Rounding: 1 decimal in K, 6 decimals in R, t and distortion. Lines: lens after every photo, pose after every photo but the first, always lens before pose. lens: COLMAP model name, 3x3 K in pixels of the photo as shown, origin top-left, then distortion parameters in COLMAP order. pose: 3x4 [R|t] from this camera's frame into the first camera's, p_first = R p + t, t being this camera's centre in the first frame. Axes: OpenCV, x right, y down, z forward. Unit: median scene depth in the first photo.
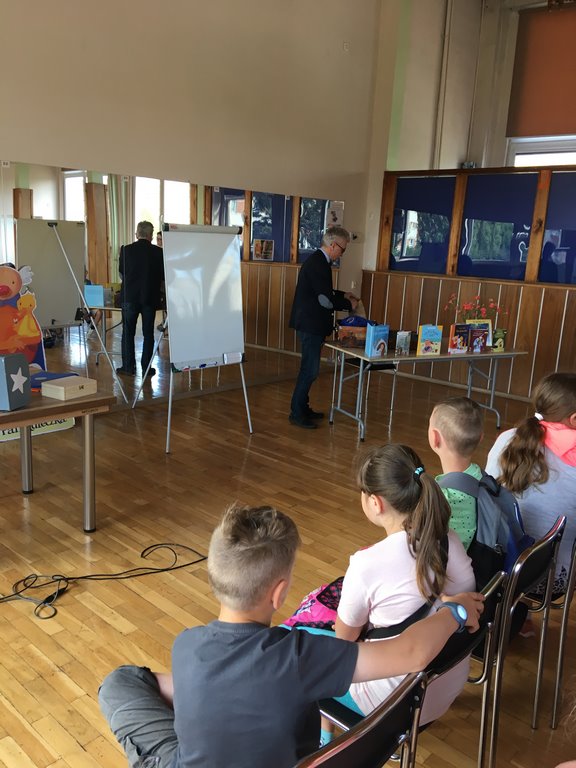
lens RADIAL K [[647.5, 0, 288.0], [0, 647.5, 384.0], [0, 0, 1]] dist [0.127167, -0.197409]
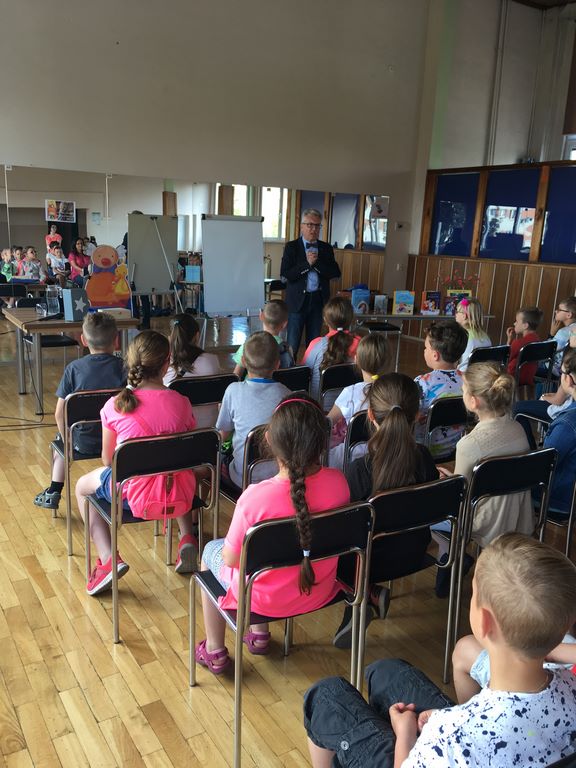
lens RADIAL K [[647.5, 0, 288.0], [0, 647.5, 384.0], [0, 0, 1]] dist [0.127167, -0.197409]
pose [[0.968011, 0.051087, -0.245653, 0.287158], [-0.050446, 0.998687, 0.008904, 0.083776], [0.245786, 0.003773, 0.969317, -0.274781]]
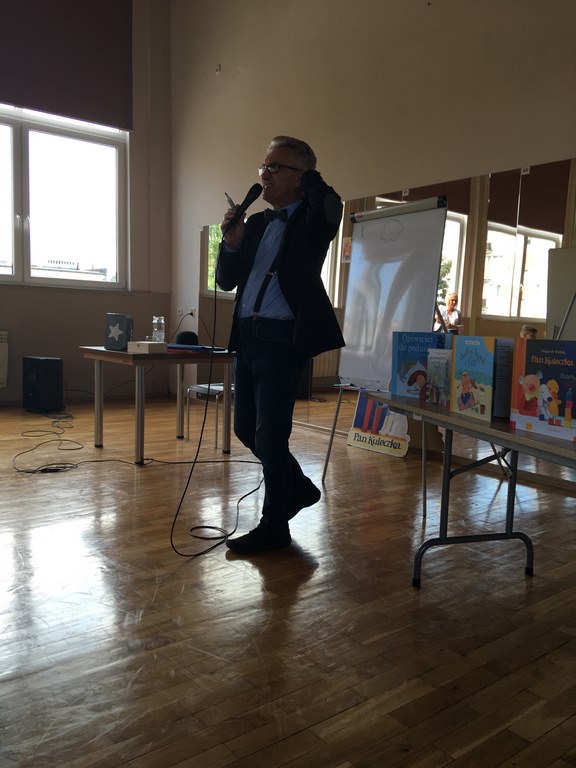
lens RADIAL K [[647.5, 0, 288.0], [0, 647.5, 384.0], [0, 0, 1]] dist [0.127167, -0.197409]
pose [[-0.154999, 0.042766, -0.986989, 0.529953], [-0.256370, 0.963095, 0.081991, -0.059523], [0.954070, 0.265743, -0.138315, 0.853023]]
